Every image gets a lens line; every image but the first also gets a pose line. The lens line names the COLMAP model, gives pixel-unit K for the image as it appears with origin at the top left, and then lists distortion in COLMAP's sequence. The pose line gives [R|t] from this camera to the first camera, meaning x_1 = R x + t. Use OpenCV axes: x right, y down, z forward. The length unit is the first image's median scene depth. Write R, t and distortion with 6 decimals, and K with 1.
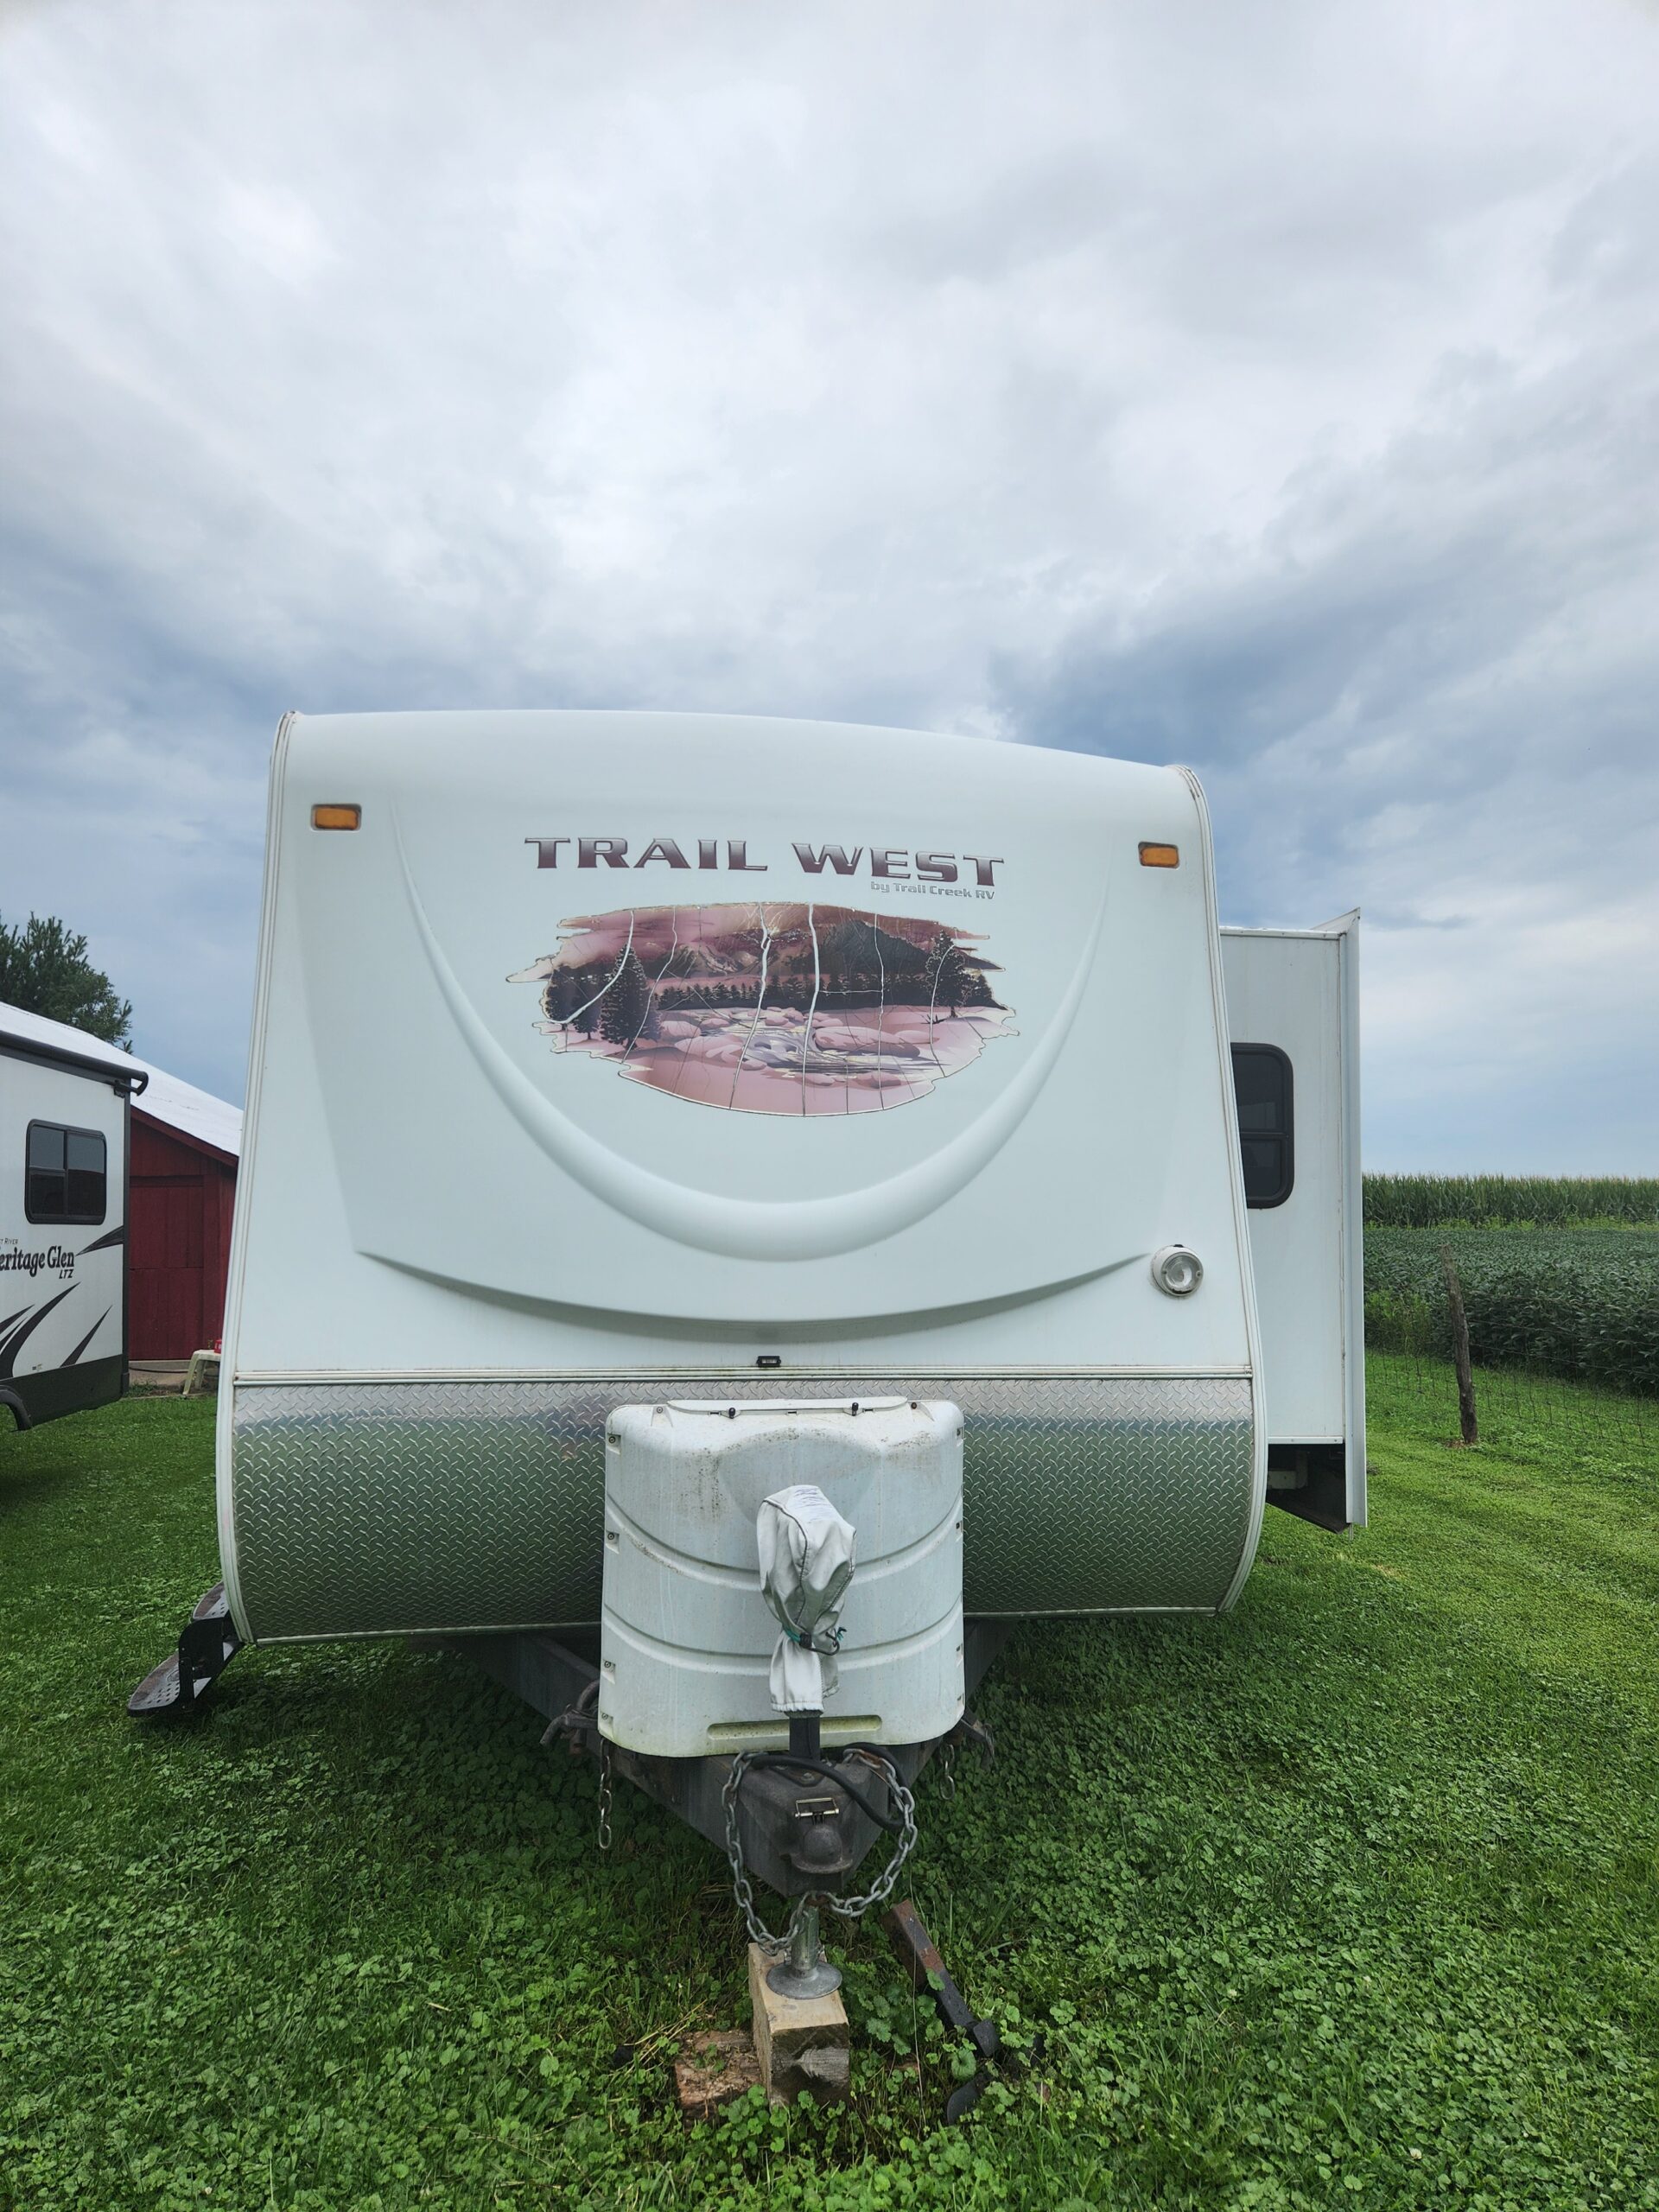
lens RADIAL K [[1454.5, 0, 864.1], [0, 1454.5, 1139.4], [0, 0, 1]] dist [0.093425, -0.111068]
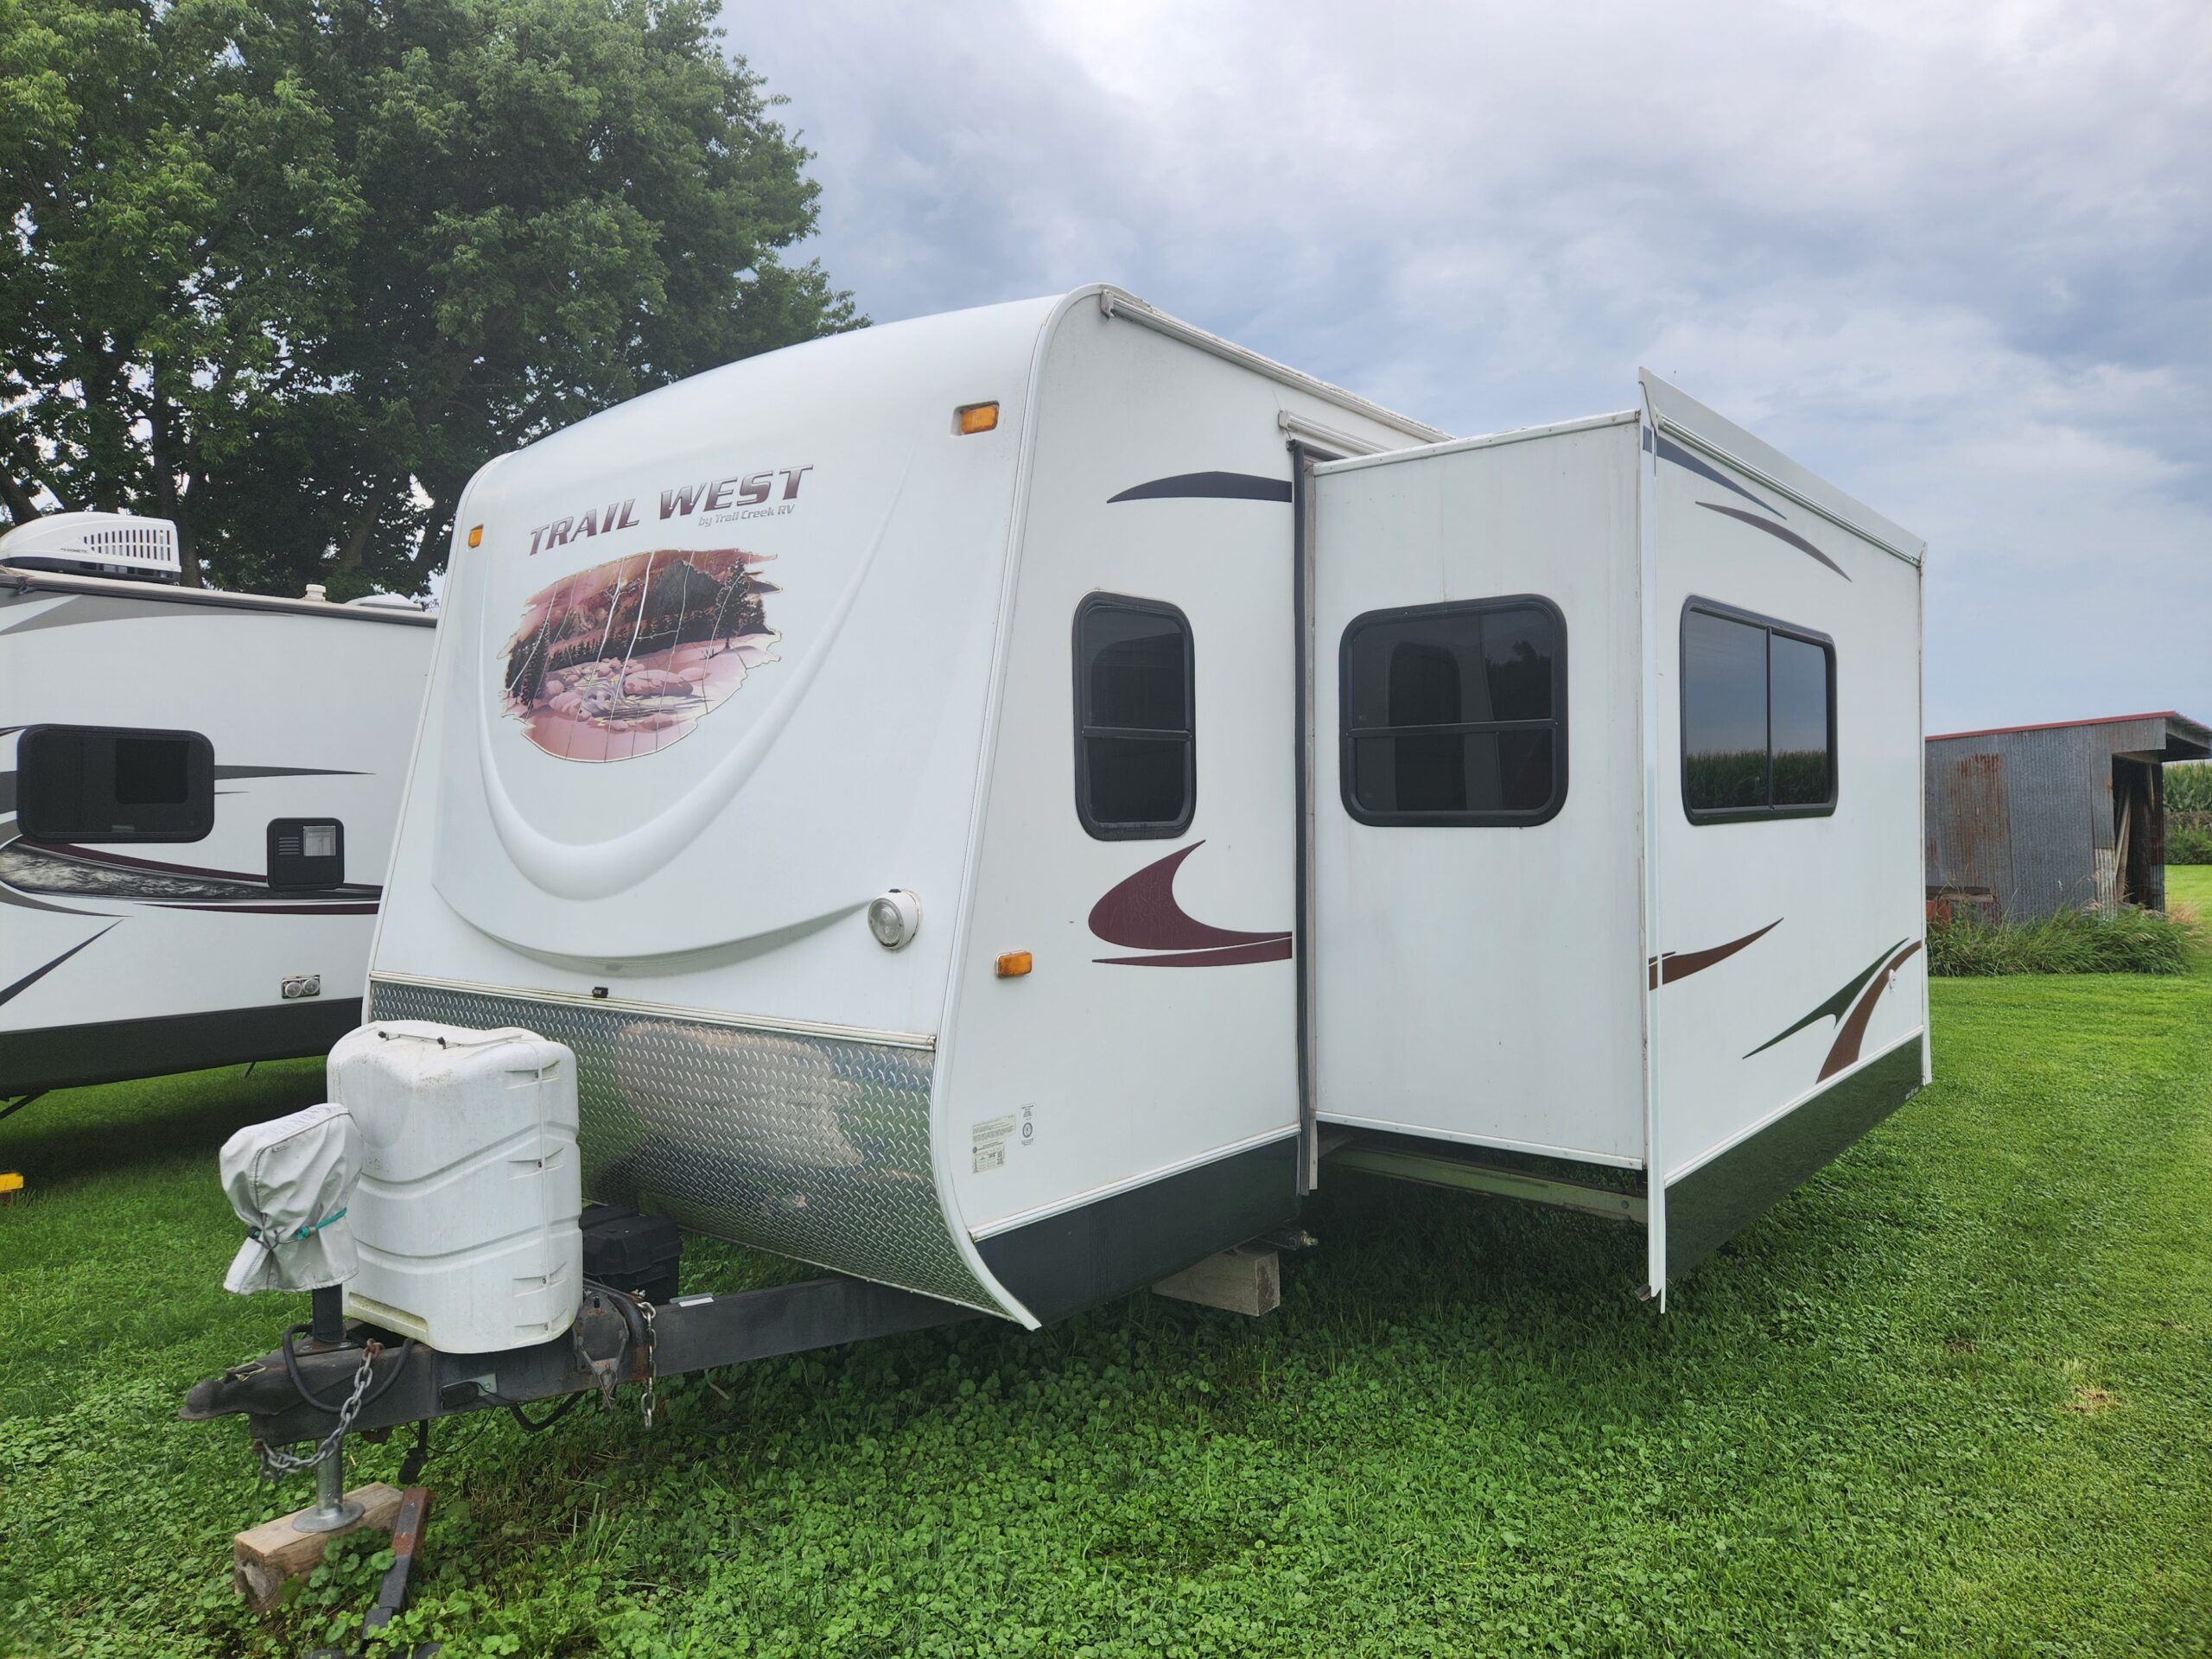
lens RADIAL K [[1475.4, 0, 1108.4], [0, 1475.4, 807.4], [0, 0, 1]] dist [0.082411, -0.071947]
pose [[0.674099, -0.017528, -0.738433, 0.967735], [0.058913, 0.997809, 0.030096, 0.005549], [0.736288, -0.063791, 0.673655, 0.528990]]
